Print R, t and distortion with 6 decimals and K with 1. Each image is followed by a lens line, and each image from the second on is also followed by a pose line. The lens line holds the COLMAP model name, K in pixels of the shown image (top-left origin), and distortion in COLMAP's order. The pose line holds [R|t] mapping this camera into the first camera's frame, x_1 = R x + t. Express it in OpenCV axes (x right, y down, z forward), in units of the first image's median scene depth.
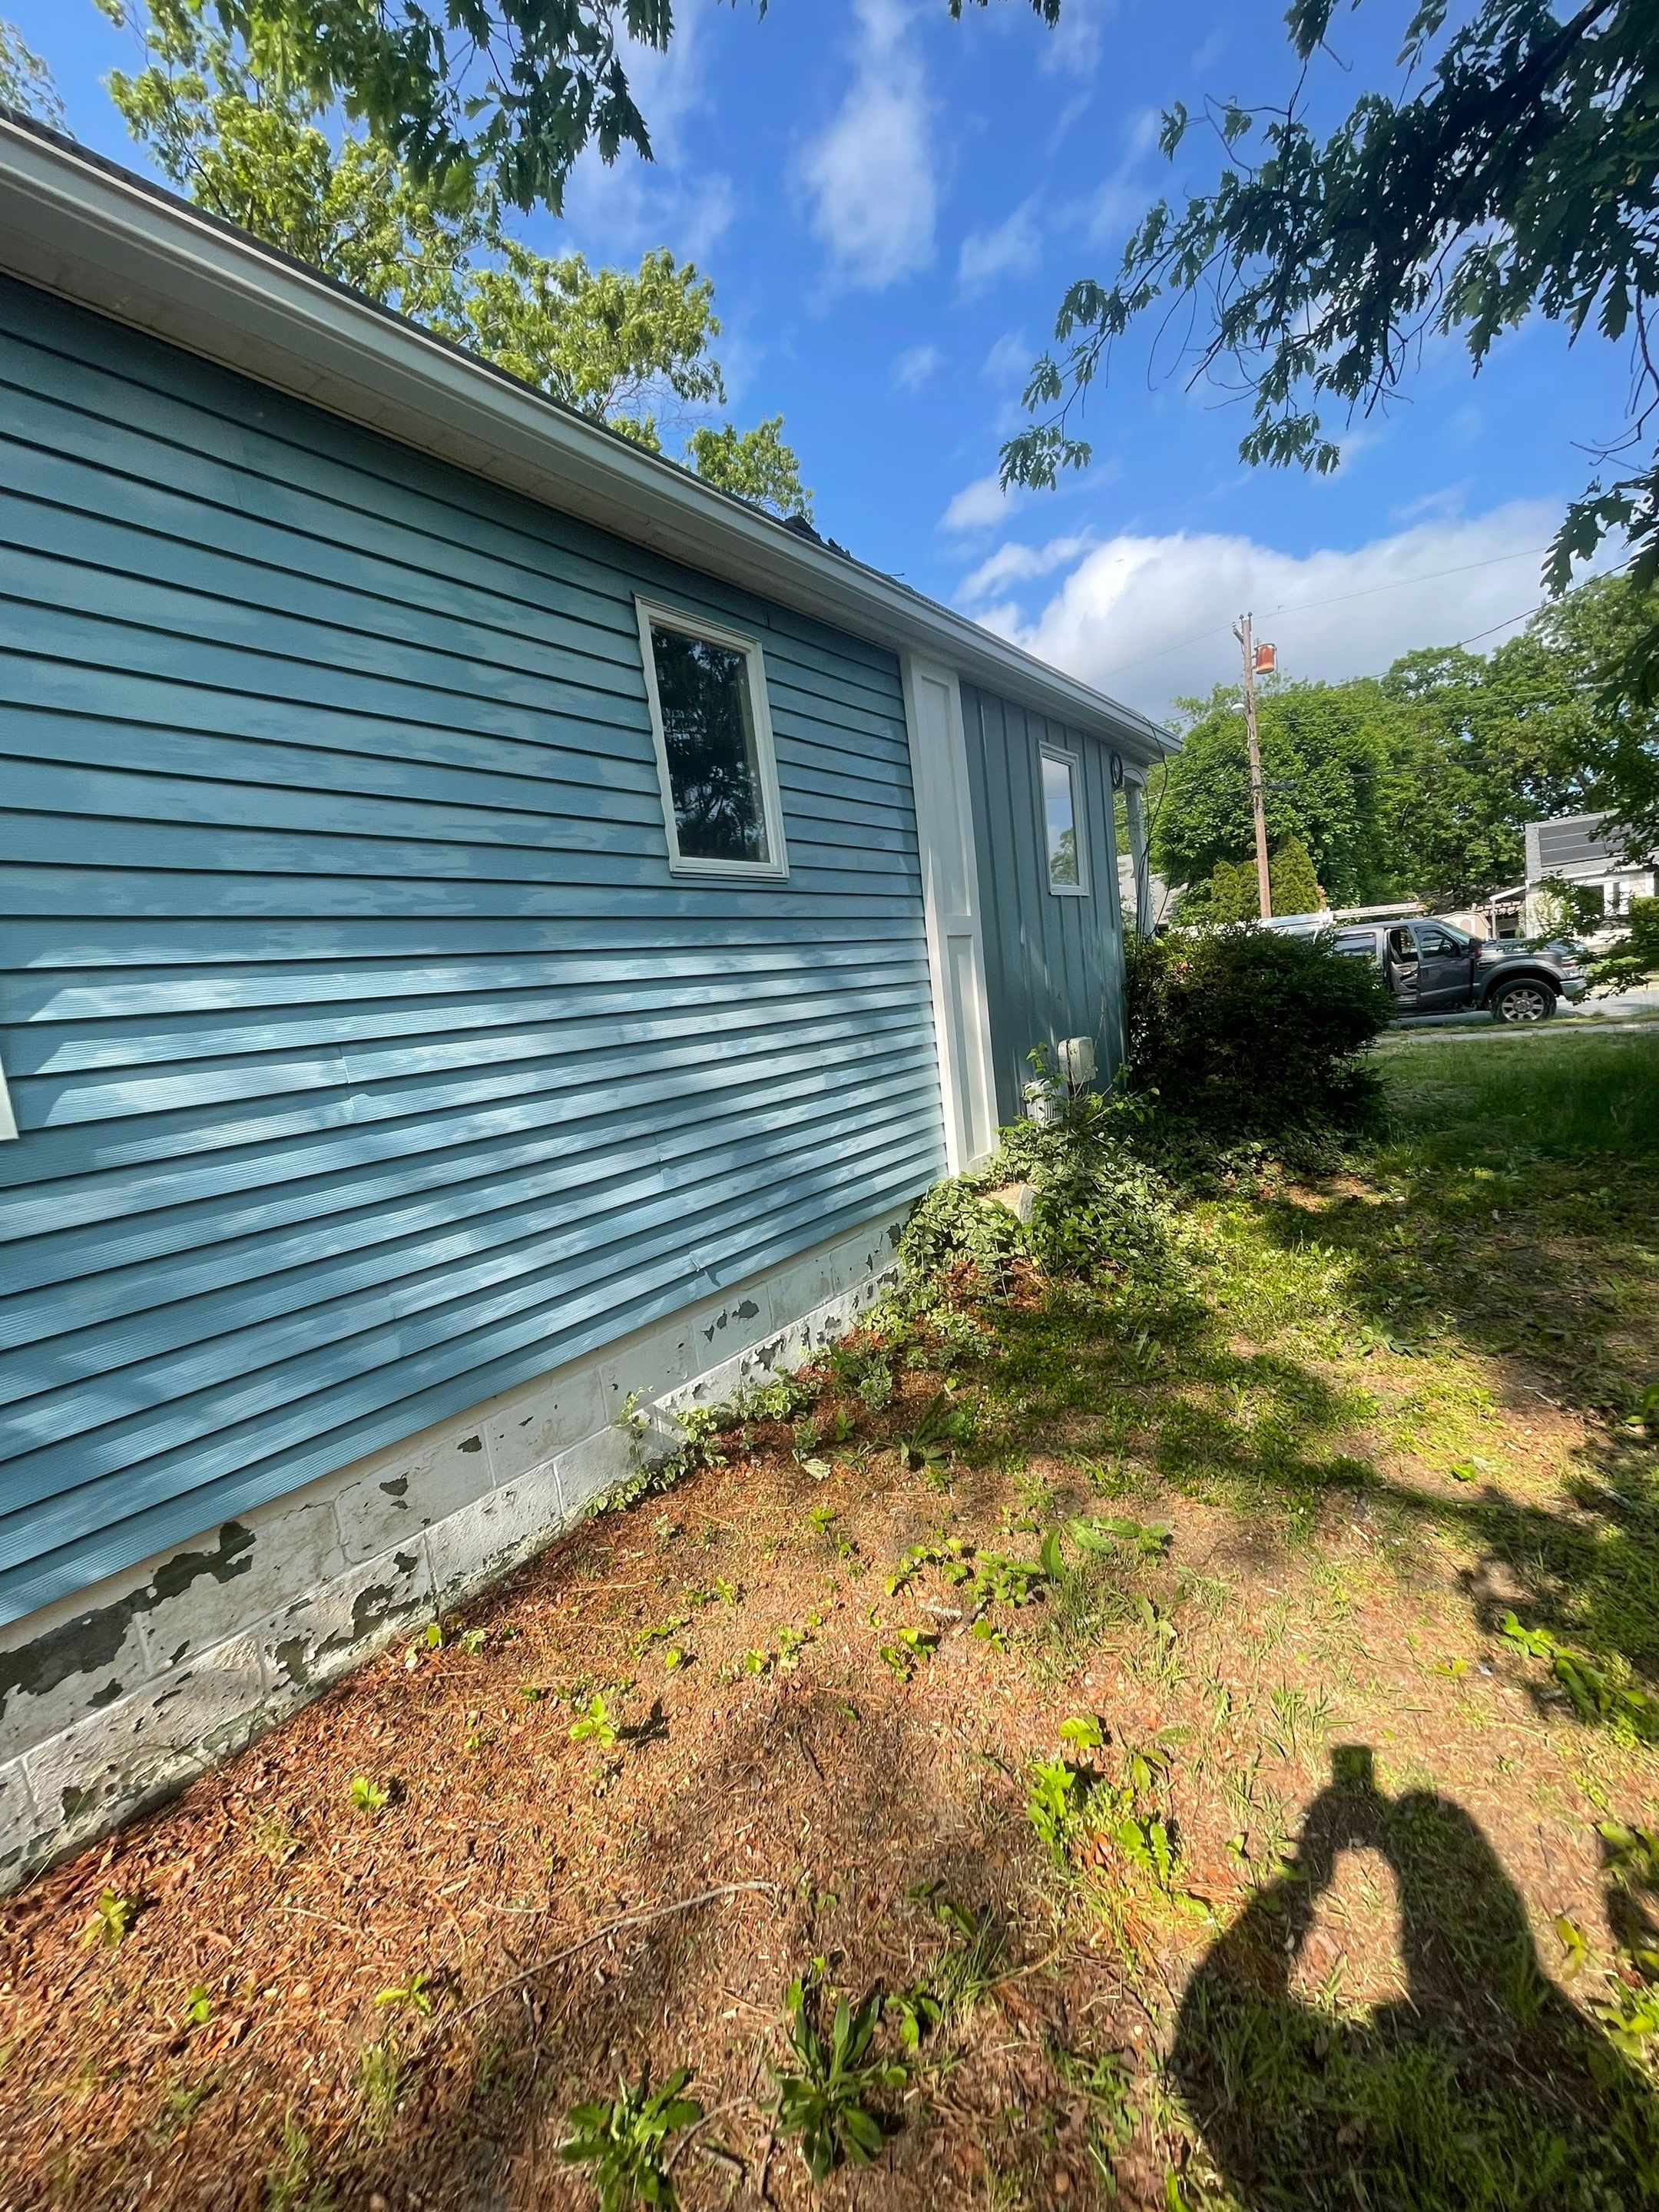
lens RADIAL K [[958.3, 0, 829.5], [0, 958.3, 1106.0], [0, 0, 1]] dist [0.001558, -0.000609]
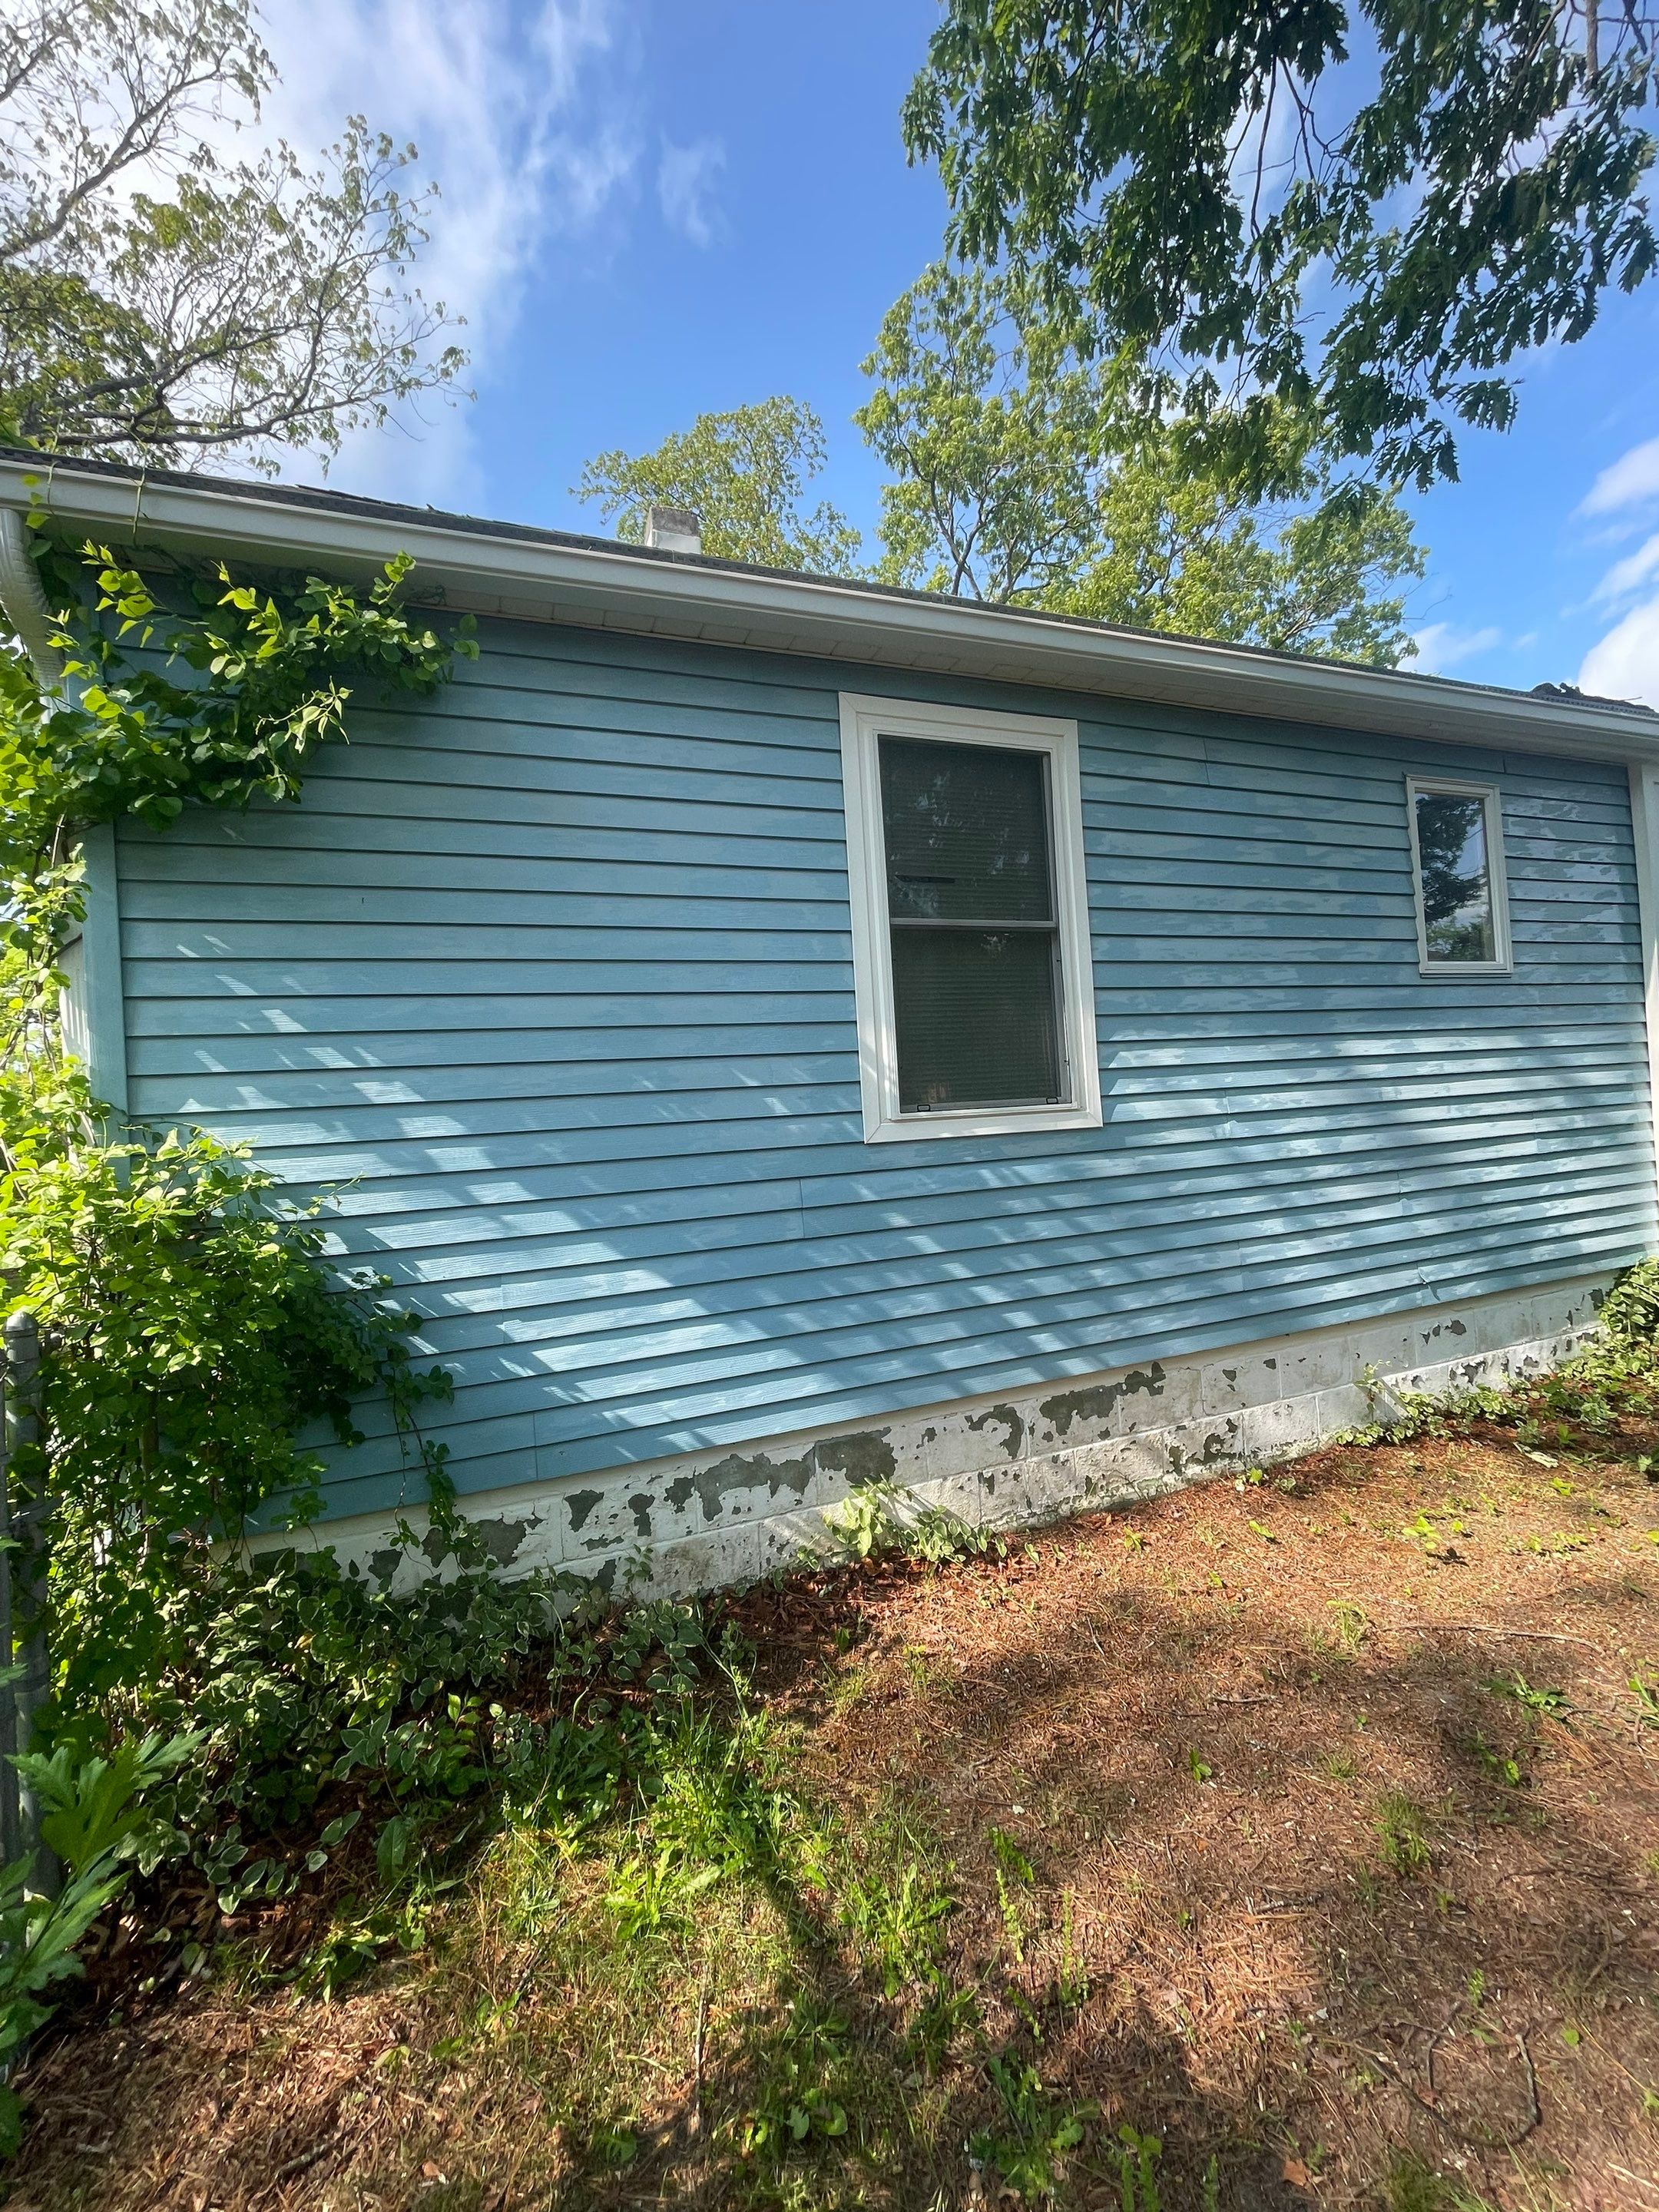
lens RADIAL K [[911.4, 0, 826.0], [0, 911.4, 1097.2], [0, 0, 1]] dist [-0.026327, 0.021862]
pose [[0.840475, 0.050483, -0.539494, -0.171124], [-0.094531, 0.994043, -0.054252, 0.067671], [0.533541, 0.096597, 0.840240, -0.456510]]
